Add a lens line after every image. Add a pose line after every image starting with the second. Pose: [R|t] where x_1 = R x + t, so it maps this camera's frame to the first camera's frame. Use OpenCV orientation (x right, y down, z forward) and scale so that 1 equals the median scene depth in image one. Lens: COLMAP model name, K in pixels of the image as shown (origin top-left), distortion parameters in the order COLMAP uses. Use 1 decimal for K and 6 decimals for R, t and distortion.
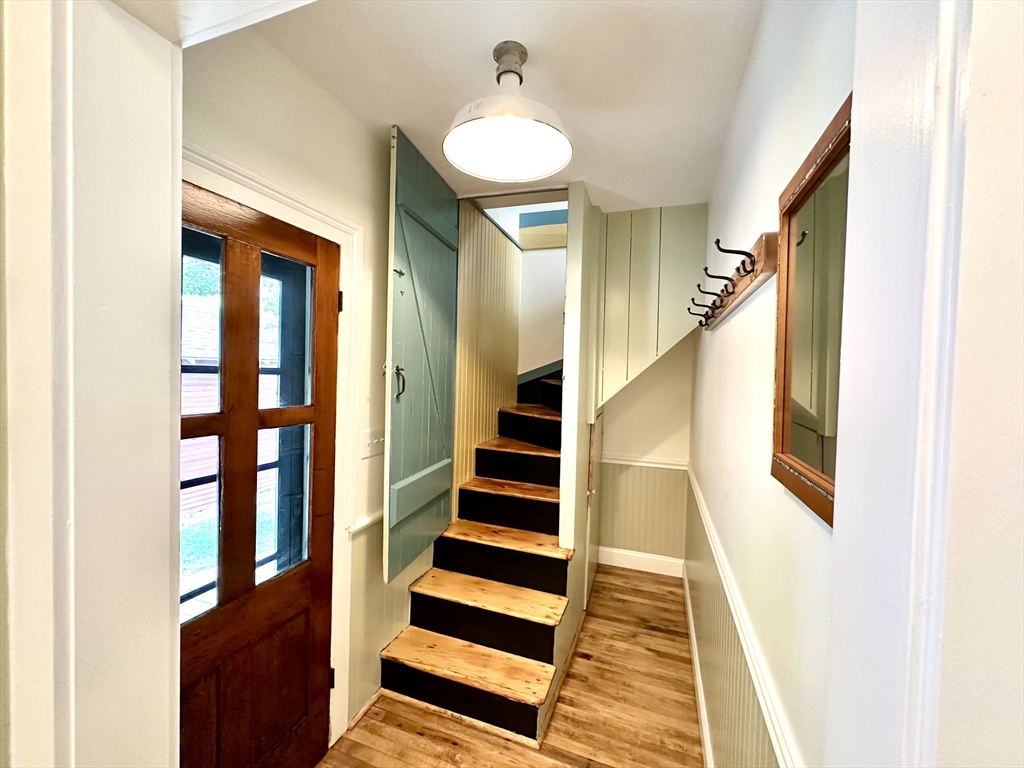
lens RADIAL K [[409.9, 0, 512.0], [0, 409.9, 384.1], [0, 0, 1]] dist [-0.000511, 0.000226]
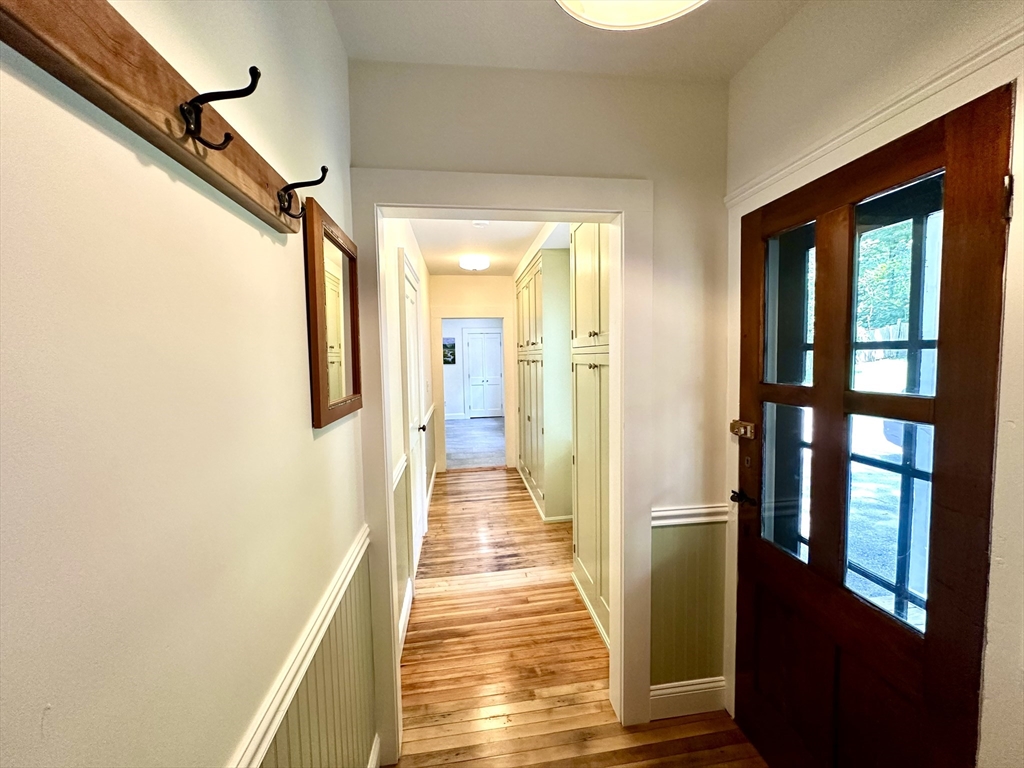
lens RADIAL K [[409.9, 0, 514.2], [0, 409.9, 382.5], [0, 0, 1]] dist [-0.000511, 0.000226]
pose [[-0.885410, 0.026350, -0.464064, 0.398107], [-0.008498, 0.997307, 0.072841, -0.011738], [0.464734, 0.068438, -0.882802, 1.354555]]
